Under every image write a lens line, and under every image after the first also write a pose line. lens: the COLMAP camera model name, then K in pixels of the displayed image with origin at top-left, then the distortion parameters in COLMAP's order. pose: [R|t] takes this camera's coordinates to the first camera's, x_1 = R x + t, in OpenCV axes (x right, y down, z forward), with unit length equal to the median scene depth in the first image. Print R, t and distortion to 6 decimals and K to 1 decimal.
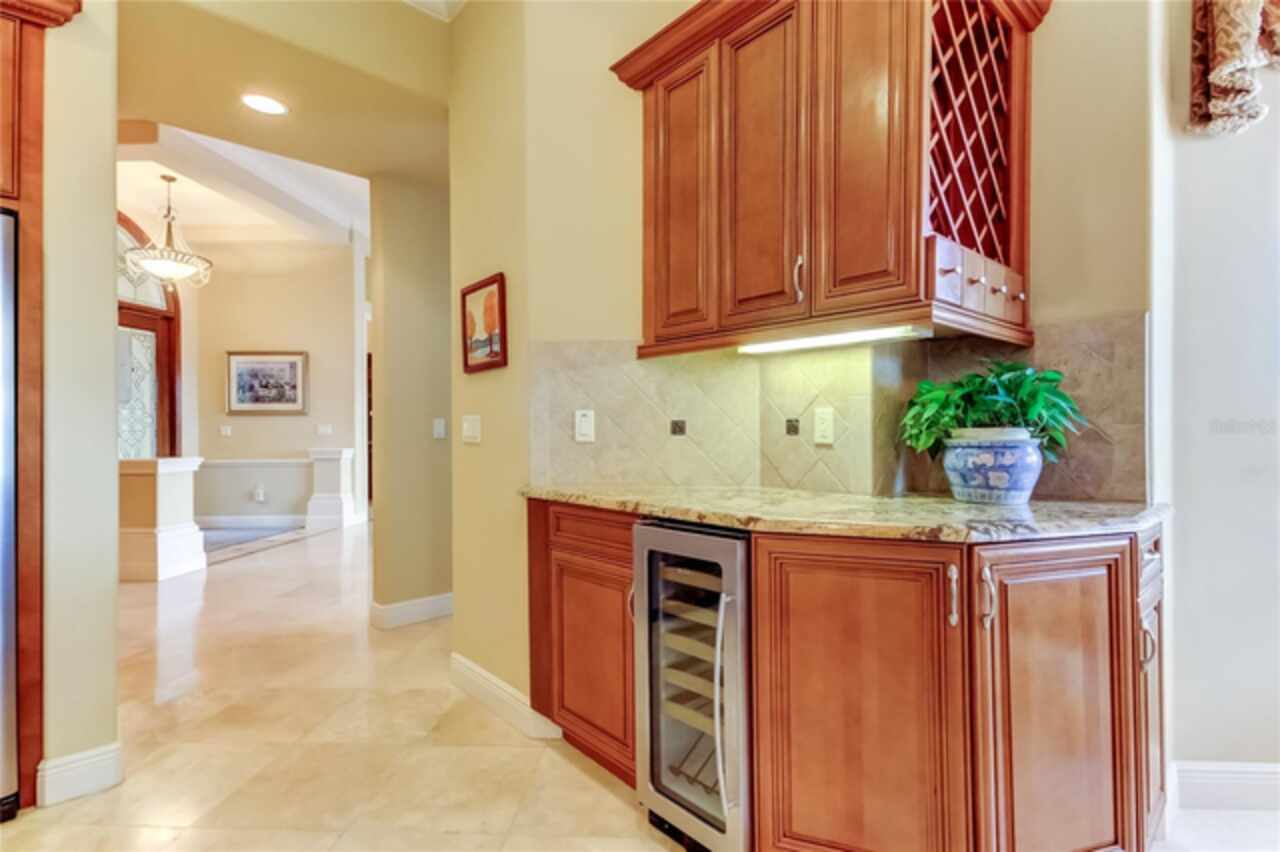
lens RADIAL K [[599.3, 0, 660.1], [0, 599.3, 425.5], [0, 0, 1]] dist [0.016337, 0.000021]
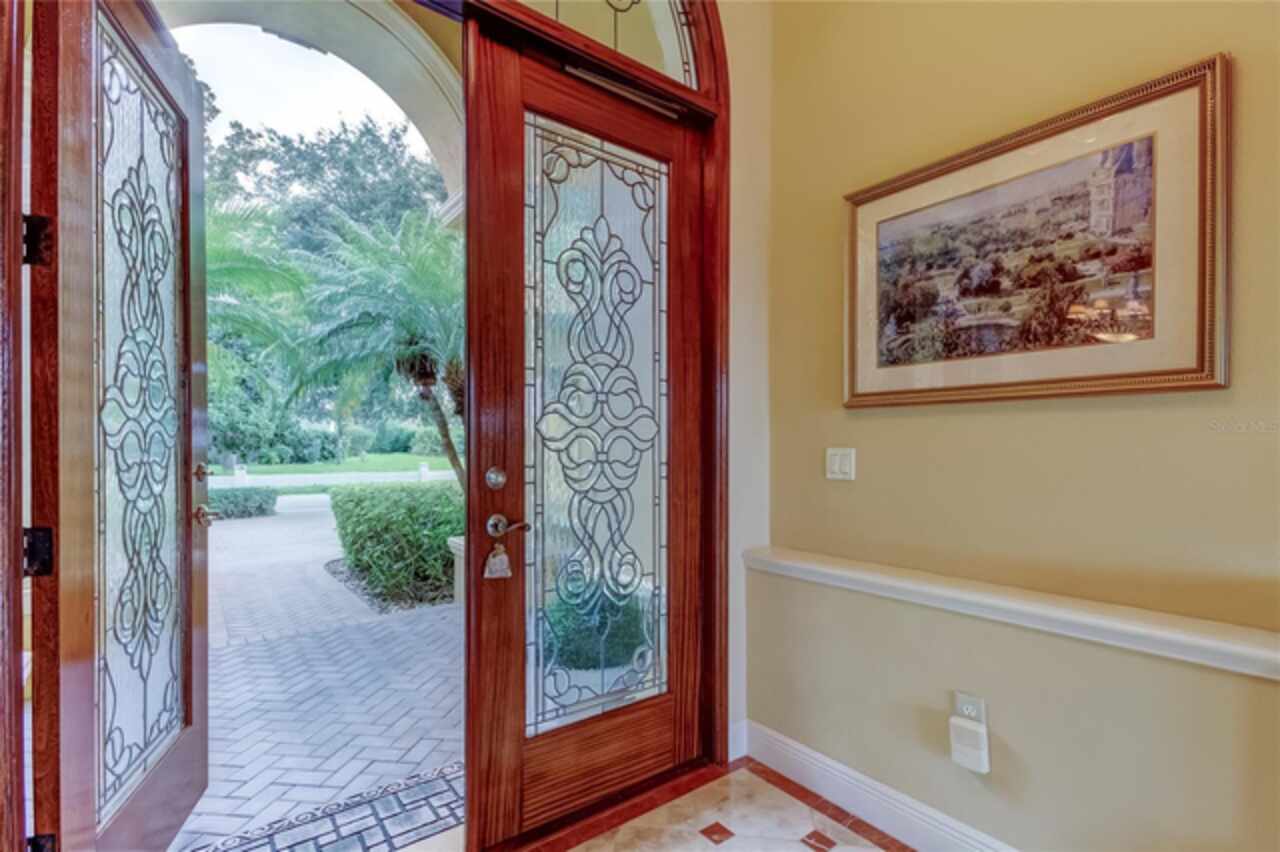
lens RADIAL K [[598.1, 0, 639.9], [0, 598.1, 453.3], [0, 0, 1]] dist [0.017319, -0.008559]
pose [[0.645297, 0.009062, -0.763878, -0.557885], [-0.006724, 0.999958, 0.006182, 0.002373], [0.763902, 0.001147, 0.645331, 0.734507]]
